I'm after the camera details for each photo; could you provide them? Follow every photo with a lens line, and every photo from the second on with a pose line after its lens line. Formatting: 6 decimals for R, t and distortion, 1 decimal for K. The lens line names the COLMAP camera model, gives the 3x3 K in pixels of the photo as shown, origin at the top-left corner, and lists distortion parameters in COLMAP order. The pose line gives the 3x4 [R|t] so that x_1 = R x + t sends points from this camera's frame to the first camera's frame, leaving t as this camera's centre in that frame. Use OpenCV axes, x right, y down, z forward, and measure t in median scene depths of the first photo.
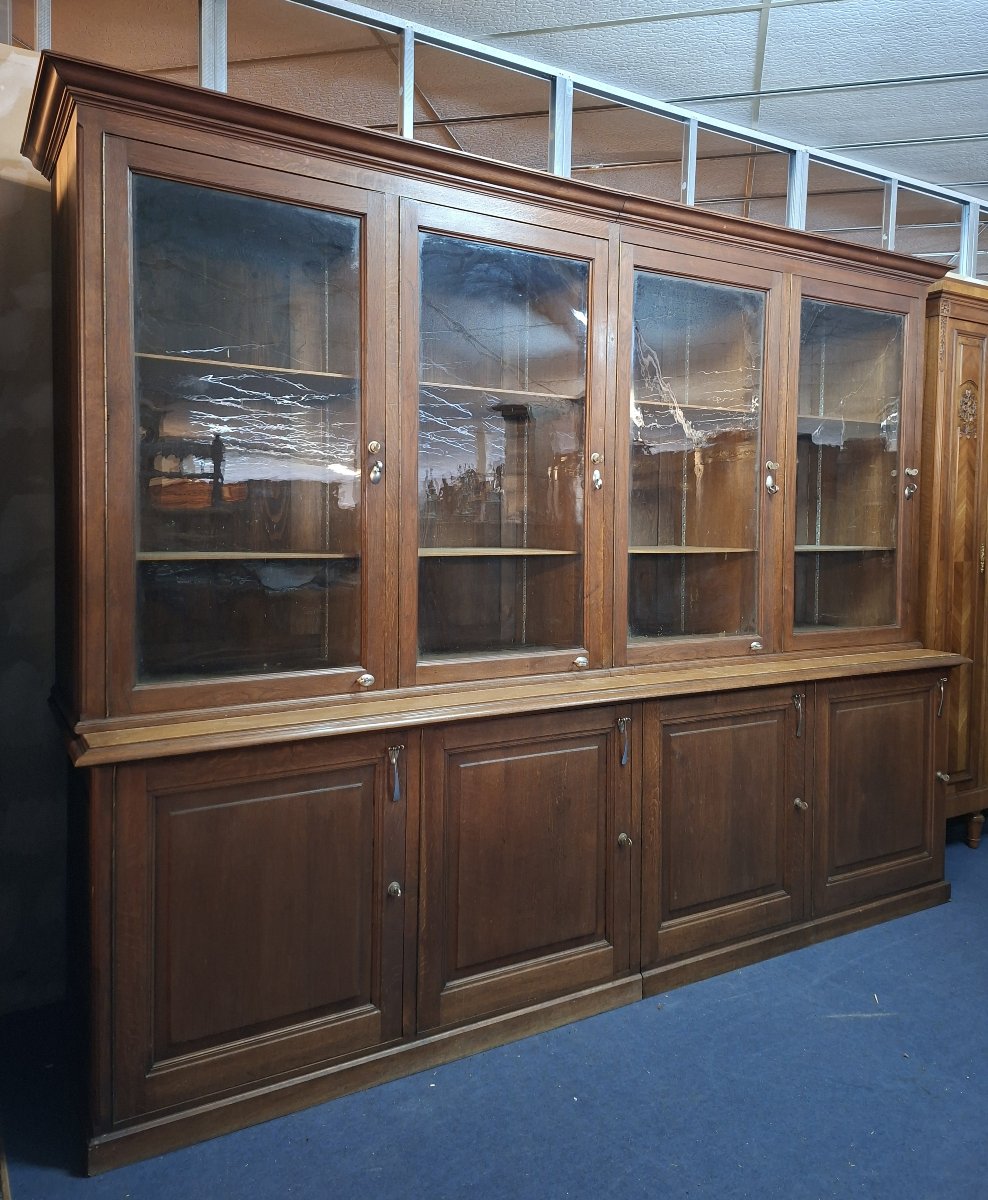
lens RADIAL K [[897.5, 0, 477.9], [0, 897.5, 547.7], [0, 0, 1]] dist [0.108347, -0.136546]
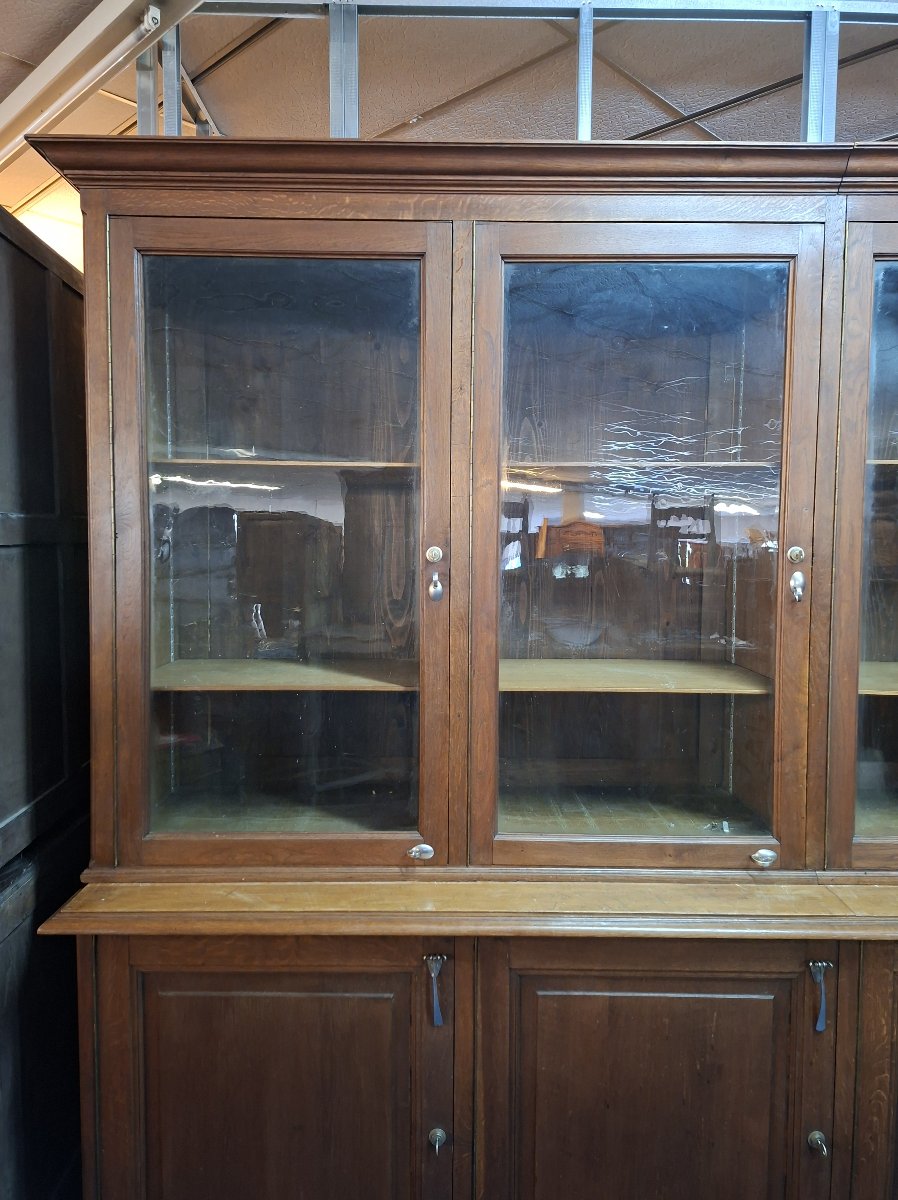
lens RADIAL K [[804.7, 0, 448.7], [0, 804.7, 585.7], [0, 0, 1]] dist [0.079096, -0.076350]
pose [[0.867536, 0.023911, -0.496799, 0.217673], [-0.013549, 0.999609, 0.024451, -0.092030], [0.497190, -0.014481, 0.867521, 0.365613]]
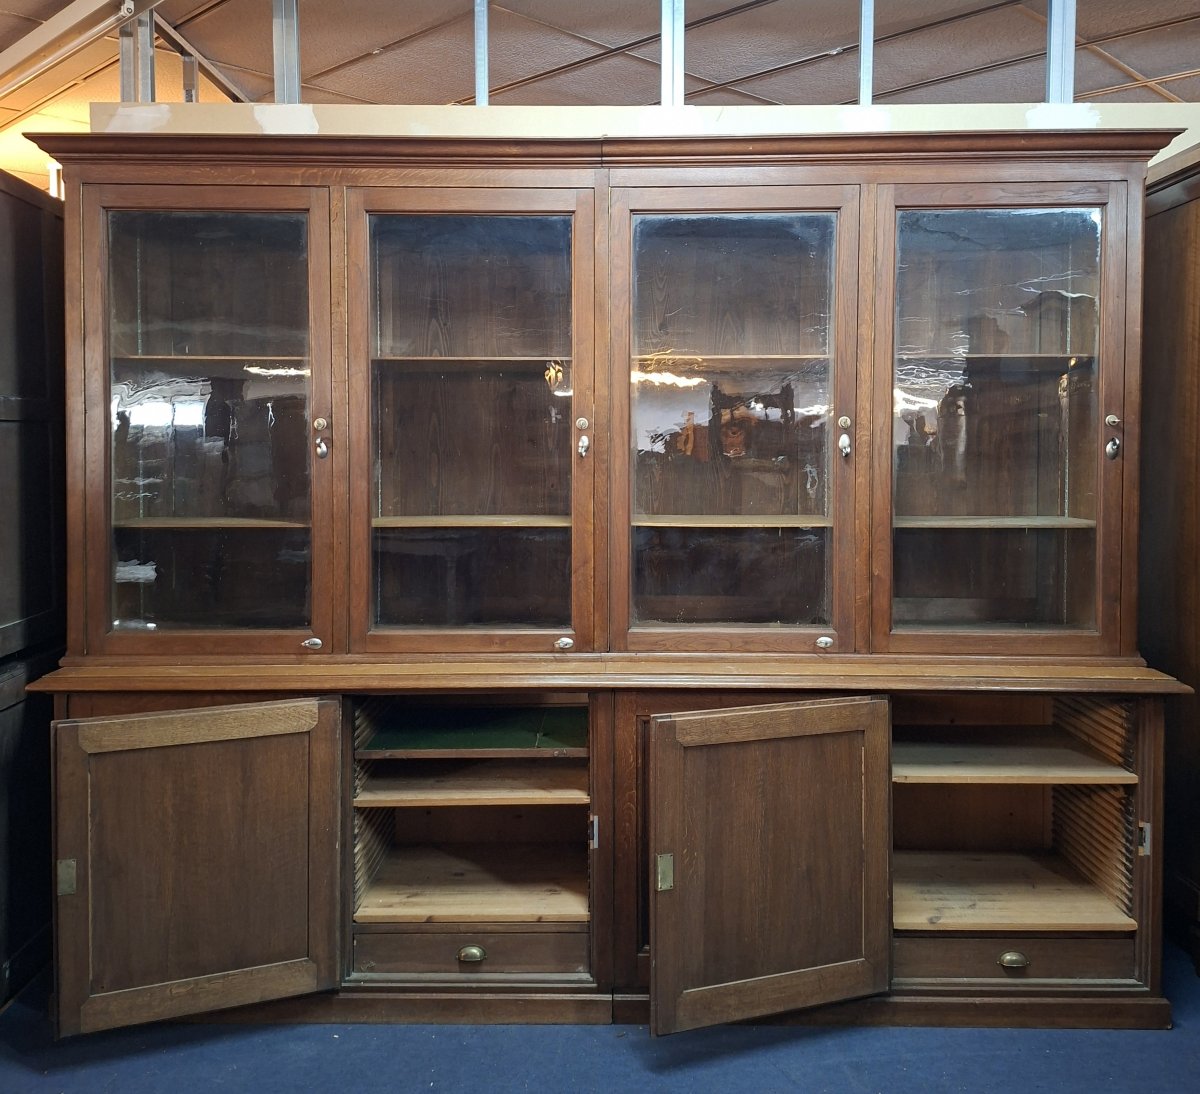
lens RADIAL K [[1077.7, 0, 601.7], [0, 1077.7, 473.2], [0, 0, 1]] dist [0.123729, -0.160428]
pose [[0.862658, 0.003121, -0.505778, 0.742020], [-0.007240, 0.999955, -0.006178, -0.043574], [0.505736, 0.008991, 0.862642, 0.056401]]
